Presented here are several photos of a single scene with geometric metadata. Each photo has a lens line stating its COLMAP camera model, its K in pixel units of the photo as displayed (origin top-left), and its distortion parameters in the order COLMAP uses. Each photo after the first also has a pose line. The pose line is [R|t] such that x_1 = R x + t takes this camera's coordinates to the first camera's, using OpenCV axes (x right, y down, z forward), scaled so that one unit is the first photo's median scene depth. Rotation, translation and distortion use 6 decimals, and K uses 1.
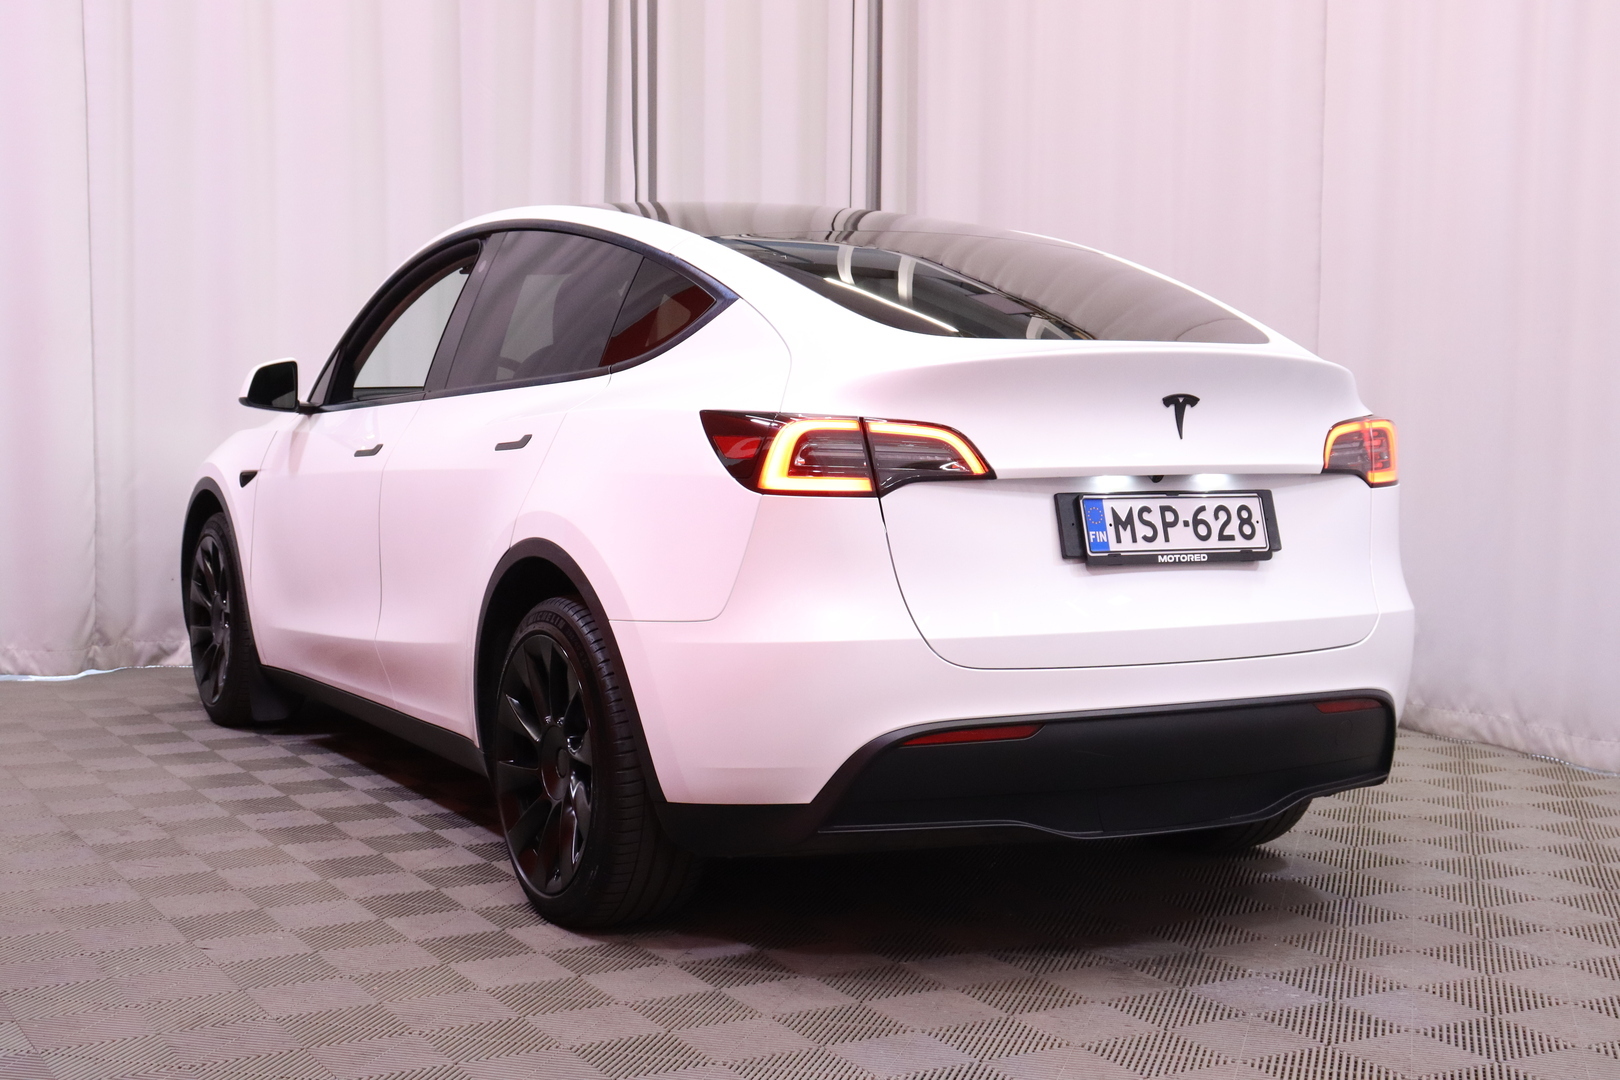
lens RADIAL K [[2357.3, 0, 822.1], [0, 2357.3, 531.7], [0, 0, 1]] dist [-0.006530, 0.000000]
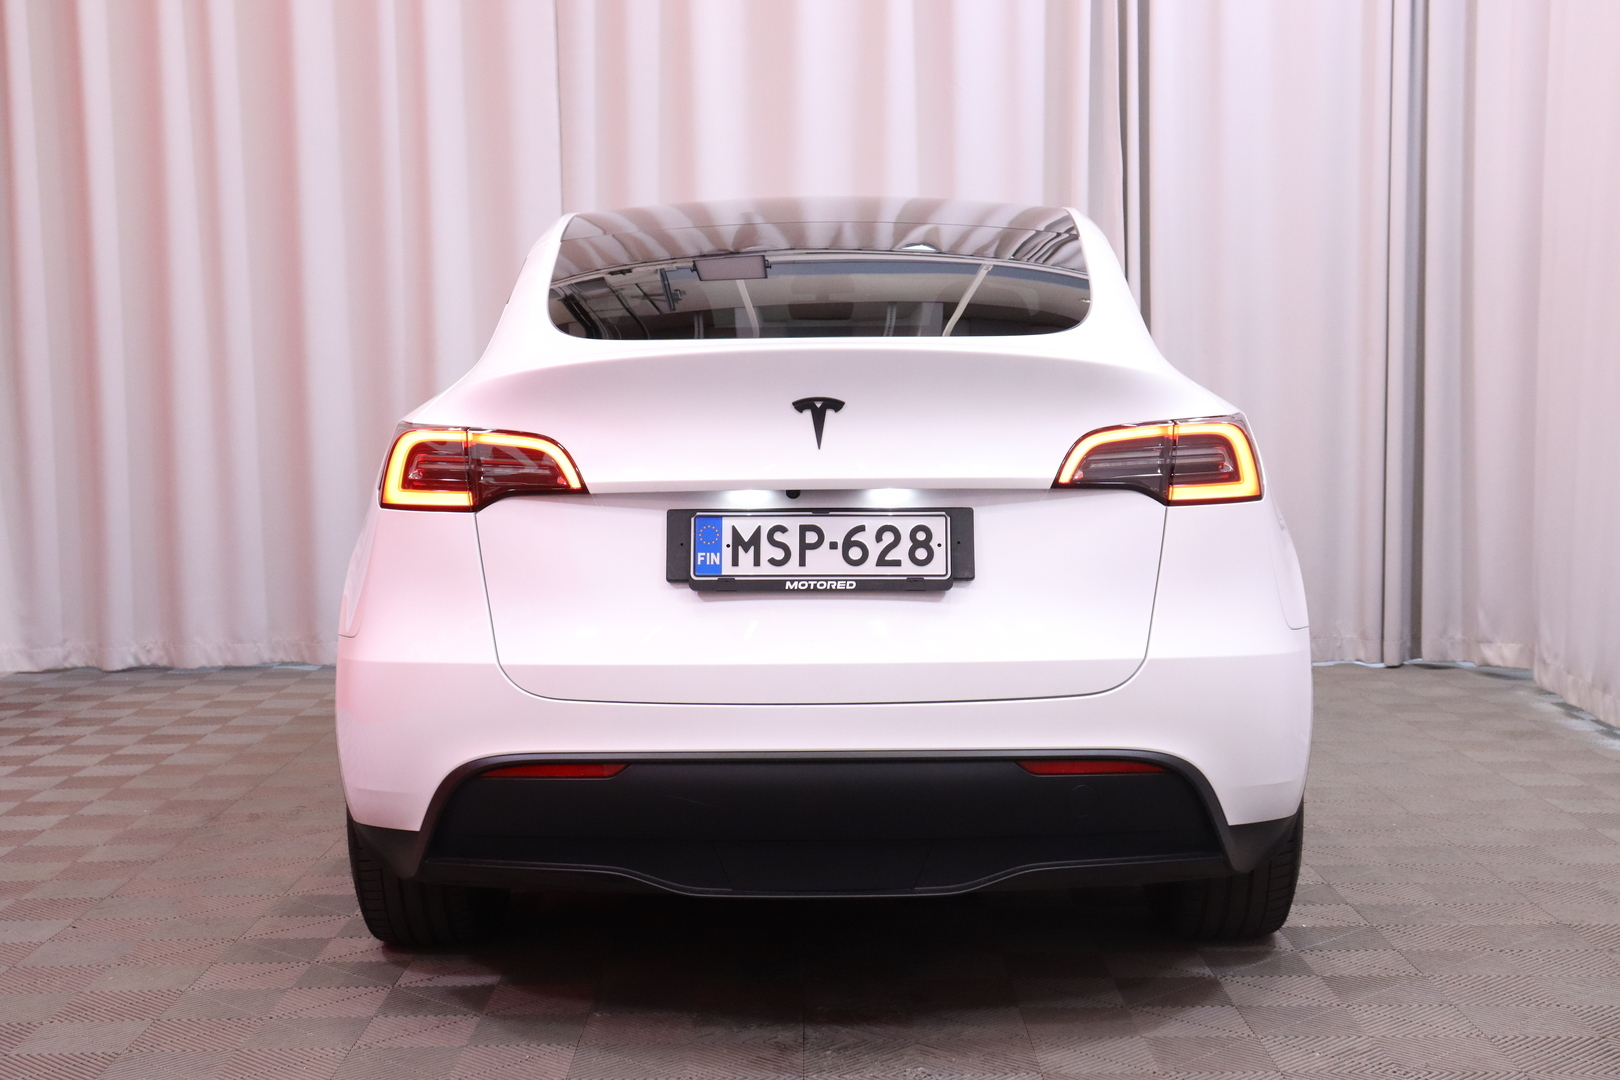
lens RADIAL K [[2237.8, 0, 807.6], [0, 2237.8, 545.1], [0, 0, 1]] dist [-0.030294, 0.000000]
pose [[0.867843, 0.018431, -0.496496, 0.560668], [-0.014984, 0.999828, 0.010925, -0.012646], [0.496612, -0.002042, 0.867970, 0.279171]]
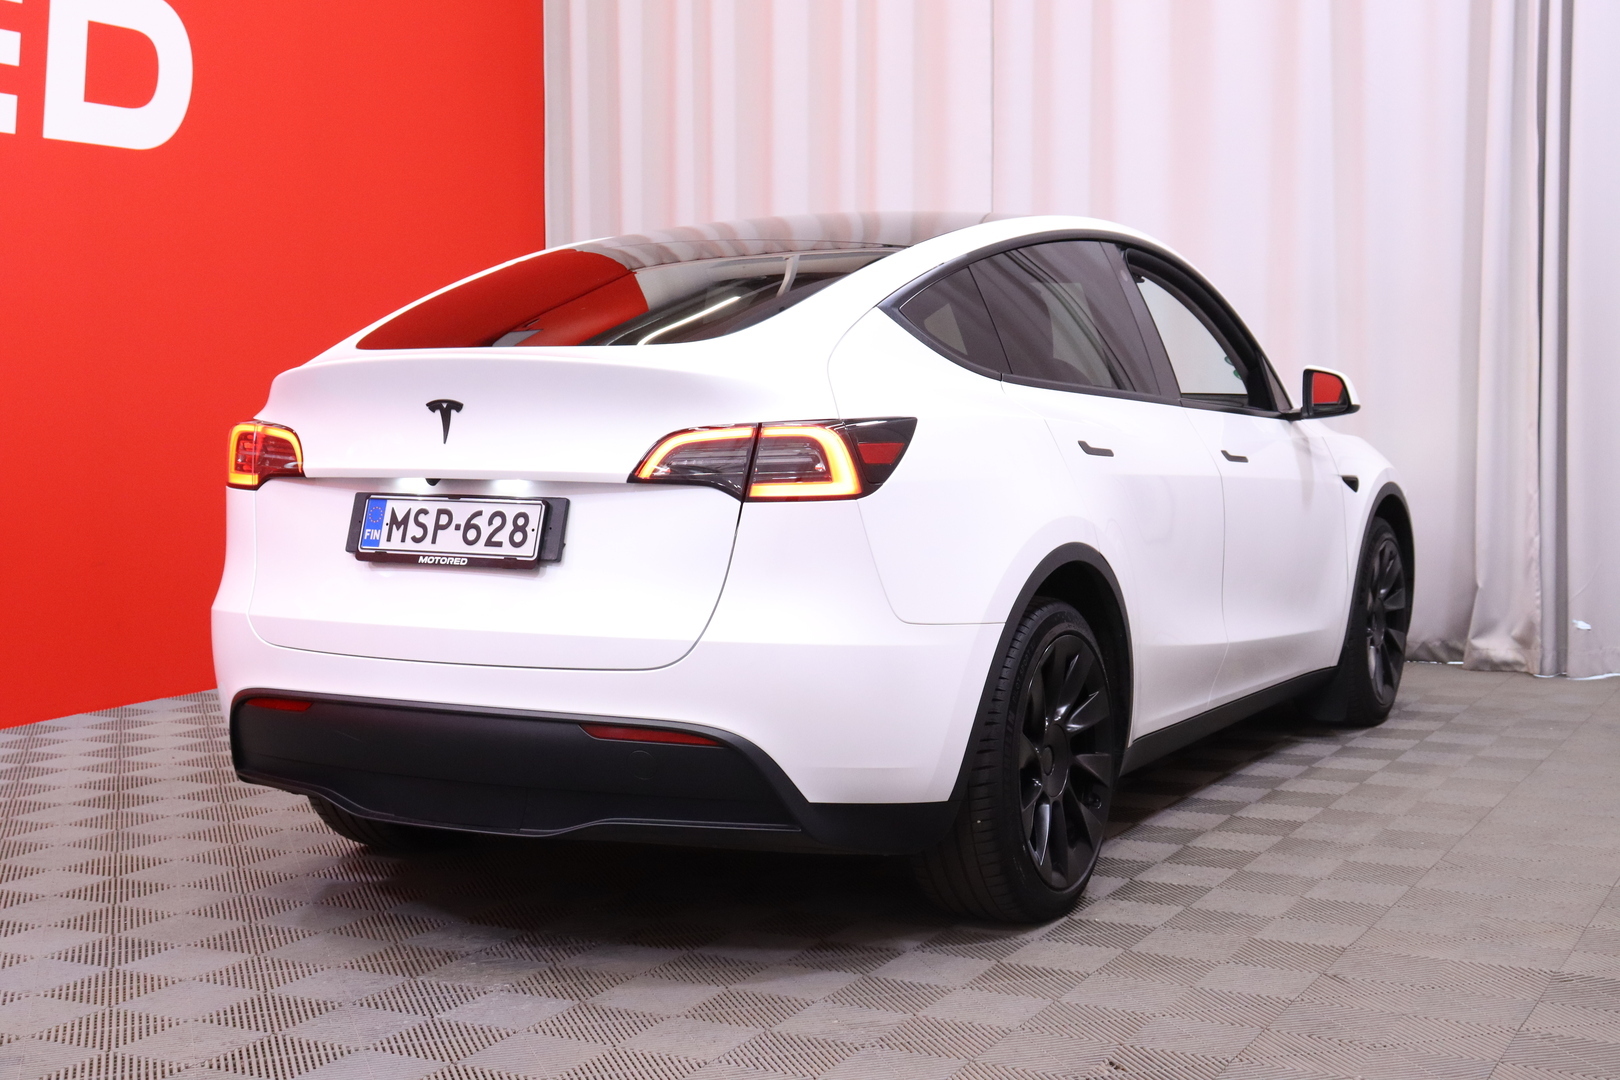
lens RADIAL K [[2232.1, 0, 802.2], [0, 2232.1, 532.1], [0, 0, 1]] dist [-0.120037, 0.000000]
pose [[0.542902, 0.044751, -0.838603, 1.044602], [-0.045807, 0.998671, 0.023638, -0.030946], [0.838546, 0.025581, 0.544230, 0.607563]]
